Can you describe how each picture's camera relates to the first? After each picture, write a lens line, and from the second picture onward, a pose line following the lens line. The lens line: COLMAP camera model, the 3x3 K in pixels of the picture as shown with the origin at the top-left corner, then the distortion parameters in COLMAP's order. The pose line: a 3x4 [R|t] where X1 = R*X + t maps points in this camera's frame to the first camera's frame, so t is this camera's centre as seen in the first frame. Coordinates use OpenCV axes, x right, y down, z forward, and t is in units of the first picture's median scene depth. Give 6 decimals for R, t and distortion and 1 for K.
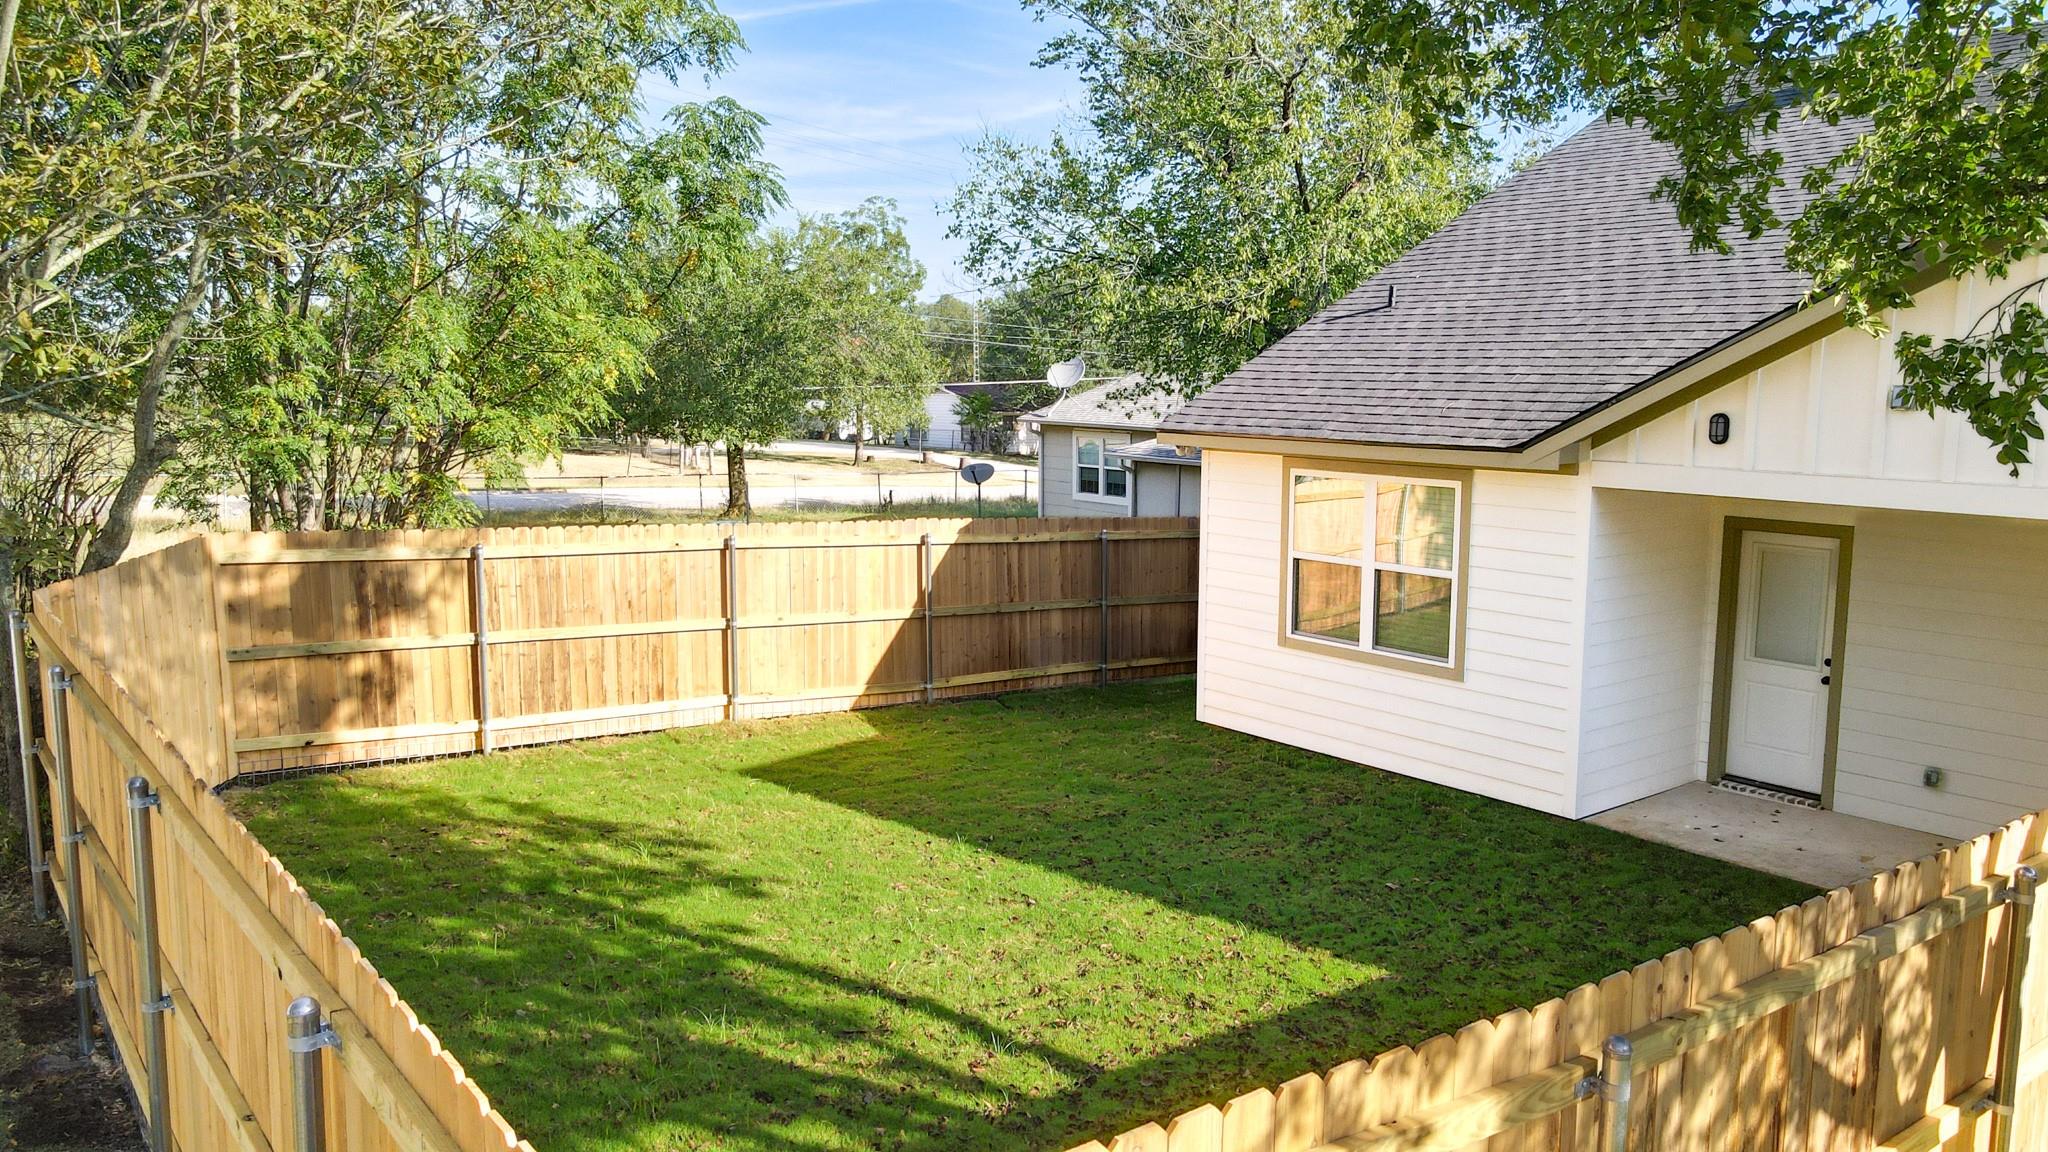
lens RADIAL K [[1480.6, 0, 1024.0], [0, 1480.6, 576.0], [0, 0, 1]] dist [-0.001775, 0.008696]
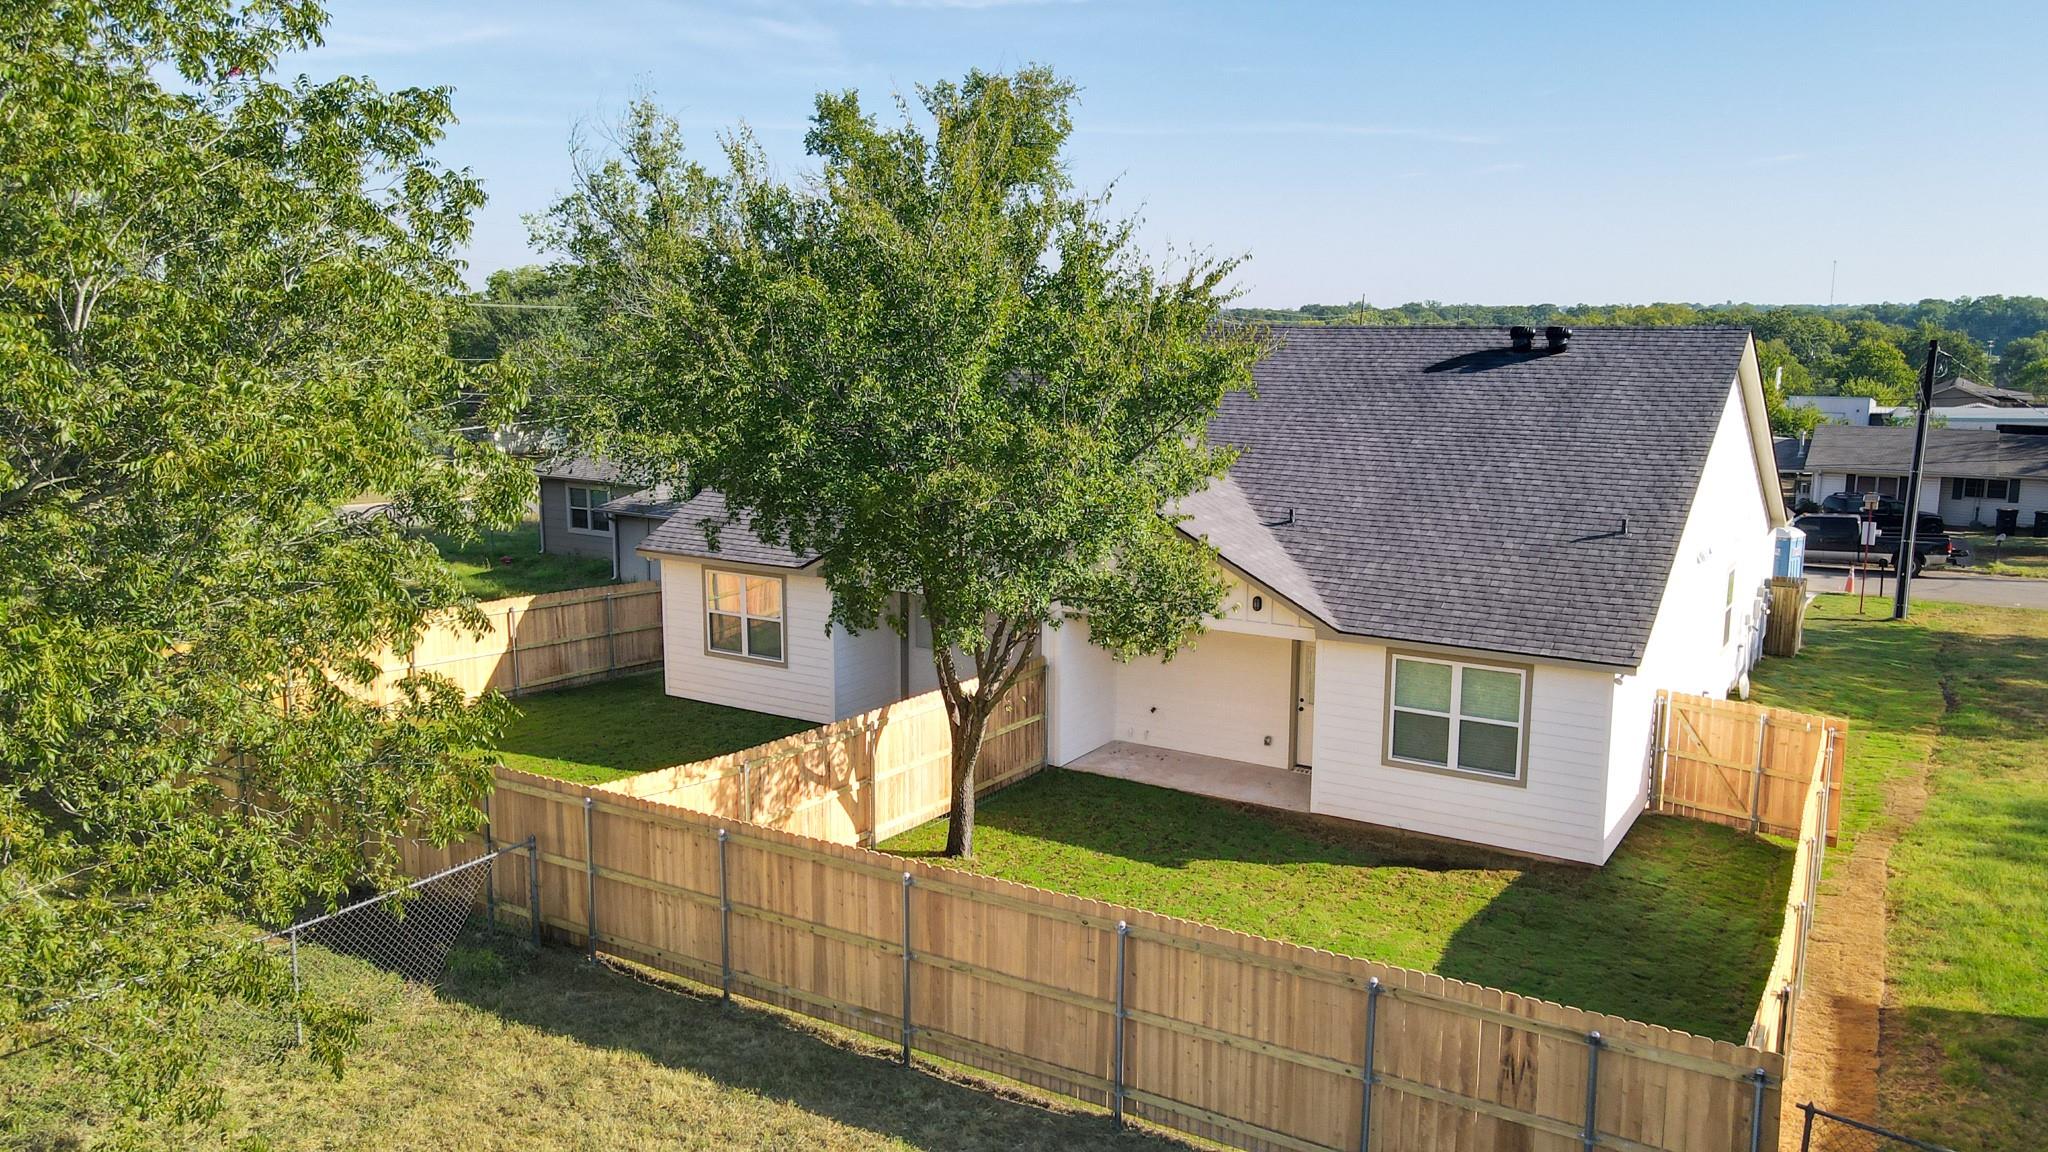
lens RADIAL K [[1498.4, 0, 1059.6], [0, 1498.4, 568.5], [0, 0, 1]] dist [-0.007193, 0.007259]
pose [[0.930781, -0.057564, 0.361017, -0.114410], [0.045977, 0.998117, 0.040612, -0.137808], [-0.362675, -0.021202, 0.931675, -1.134654]]
